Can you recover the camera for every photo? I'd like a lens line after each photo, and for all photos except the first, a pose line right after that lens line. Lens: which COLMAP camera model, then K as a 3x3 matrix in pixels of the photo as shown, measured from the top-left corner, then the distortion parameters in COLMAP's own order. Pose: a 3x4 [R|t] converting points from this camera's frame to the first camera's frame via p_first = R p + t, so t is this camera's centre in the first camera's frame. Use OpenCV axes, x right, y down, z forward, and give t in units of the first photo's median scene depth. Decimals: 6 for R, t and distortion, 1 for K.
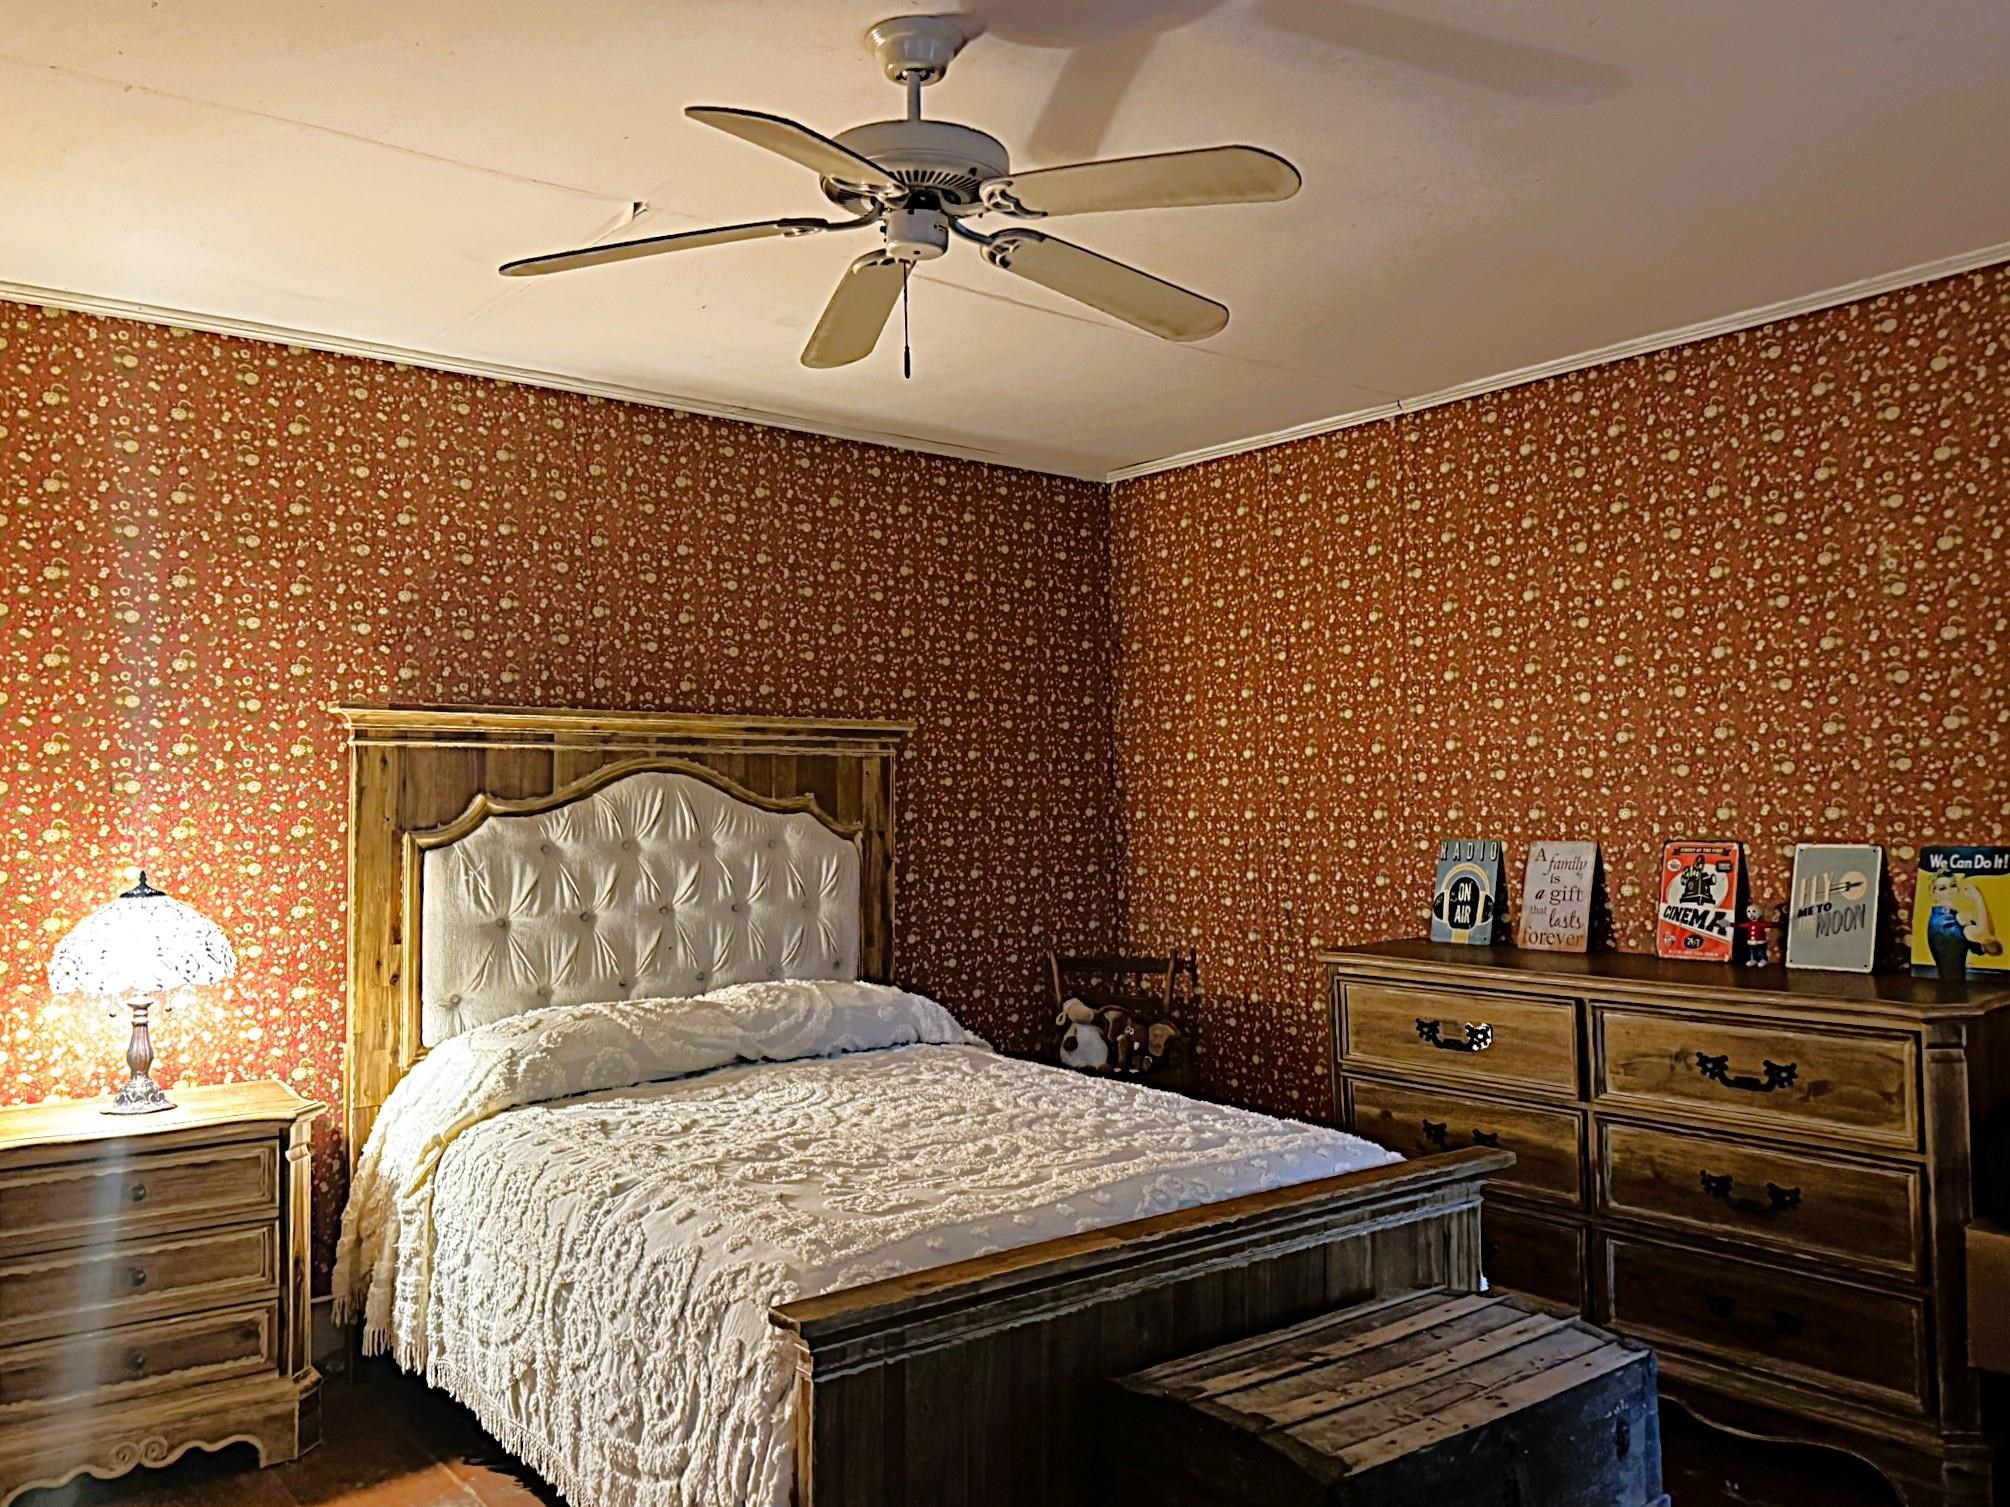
lens RADIAL K [[1578.3, 0, 1003.5], [0, 1578.3, 763.4], [0, 0, 1]] dist [0.030818, -0.007022]
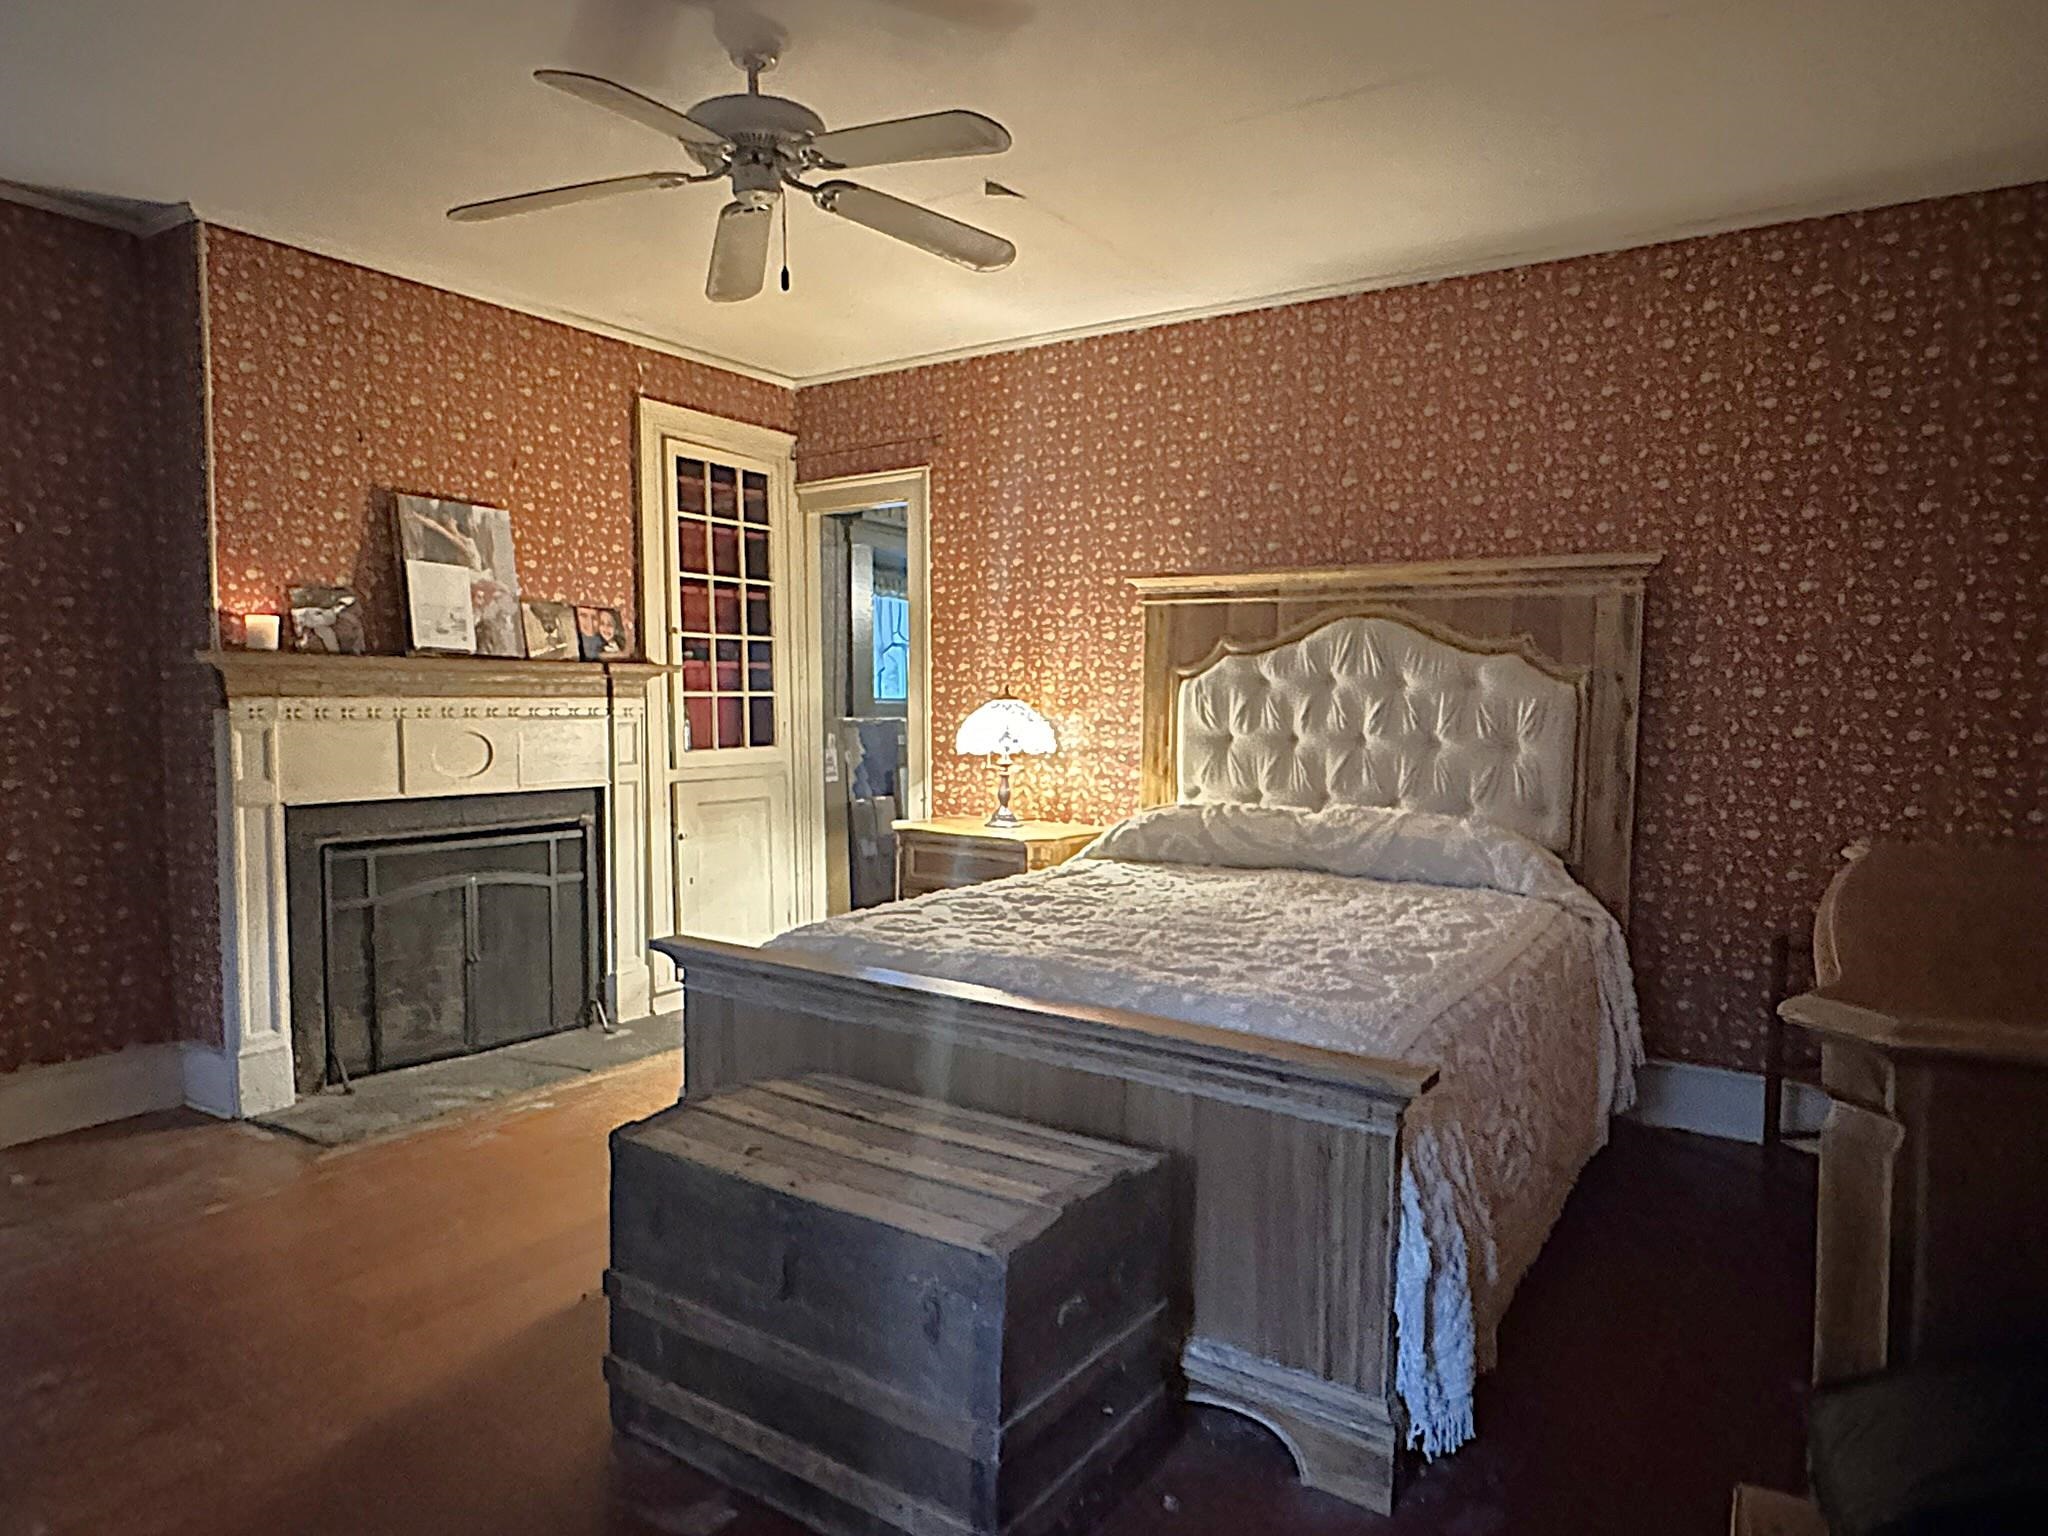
lens RADIAL K [[1310.6, 0, 1021.7], [0, 1310.6, 754.3], [0, 0, 1]] dist [0.029384, 0.000659]
pose [[0.300834, 0.062149, -0.951649, 0.635972], [0.009760, 0.997621, 0.068237, 0.038164], [0.953627, -0.029816, 0.299512, 0.492265]]
